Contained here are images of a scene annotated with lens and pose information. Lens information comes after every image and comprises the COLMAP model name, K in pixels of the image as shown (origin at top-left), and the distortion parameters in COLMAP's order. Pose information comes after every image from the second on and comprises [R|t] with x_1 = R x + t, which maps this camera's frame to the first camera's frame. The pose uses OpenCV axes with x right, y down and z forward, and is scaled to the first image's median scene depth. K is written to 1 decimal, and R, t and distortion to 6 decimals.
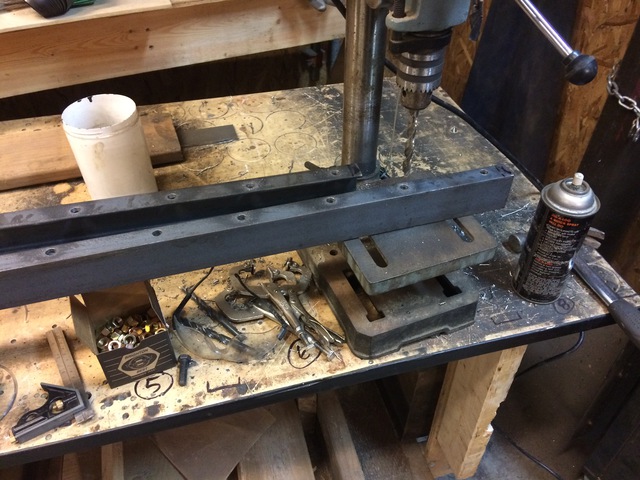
lens RADIAL K [[549.1, 0, 320.0], [0, 549.1, 240.0], [0, 0, 1]] dist [0.123326, -0.201667]
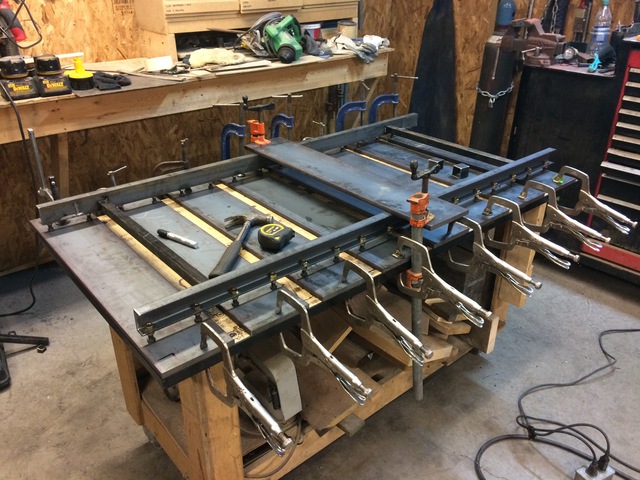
lens RADIAL K [[549.1, 0, 320.0], [0, 549.1, 240.0], [0, 0, 1]] dist [0.123326, -0.201667]
pose [[0.969063, -0.119211, 0.216116, -0.712796], [0.167516, 0.960735, -0.221193, 0.737784], [-0.181262, 0.250553, 0.950982, -0.972549]]
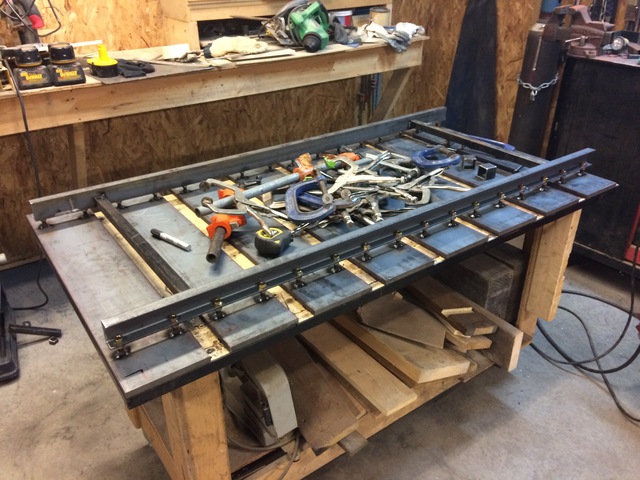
lens RADIAL K [[549.1, 0, 320.0], [0, 549.1, 240.0], [0, 0, 1]] dist [0.123326, -0.201667]
pose [[0.985993, -0.093014, 0.138439, -0.622332], [0.121474, 0.969265, -0.213936, 0.703645], [-0.114285, 0.227756, 0.966988, -0.915760]]
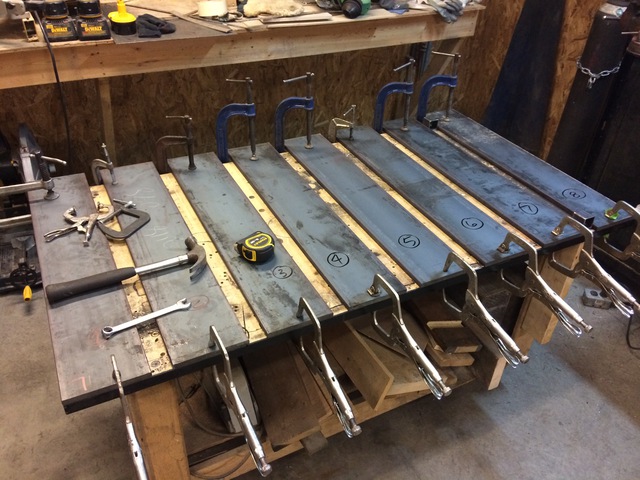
lens RADIAL K [[549.1, 0, 320.0], [0, 549.1, 240.0], [0, 0, 1]] dist [0.123326, -0.201667]
pose [[0.999251, 0.017338, 0.034596, -0.482148], [-0.013663, 0.994507, -0.103771, 0.578178], [-0.036205, 0.103221, 0.993999, -0.932280]]
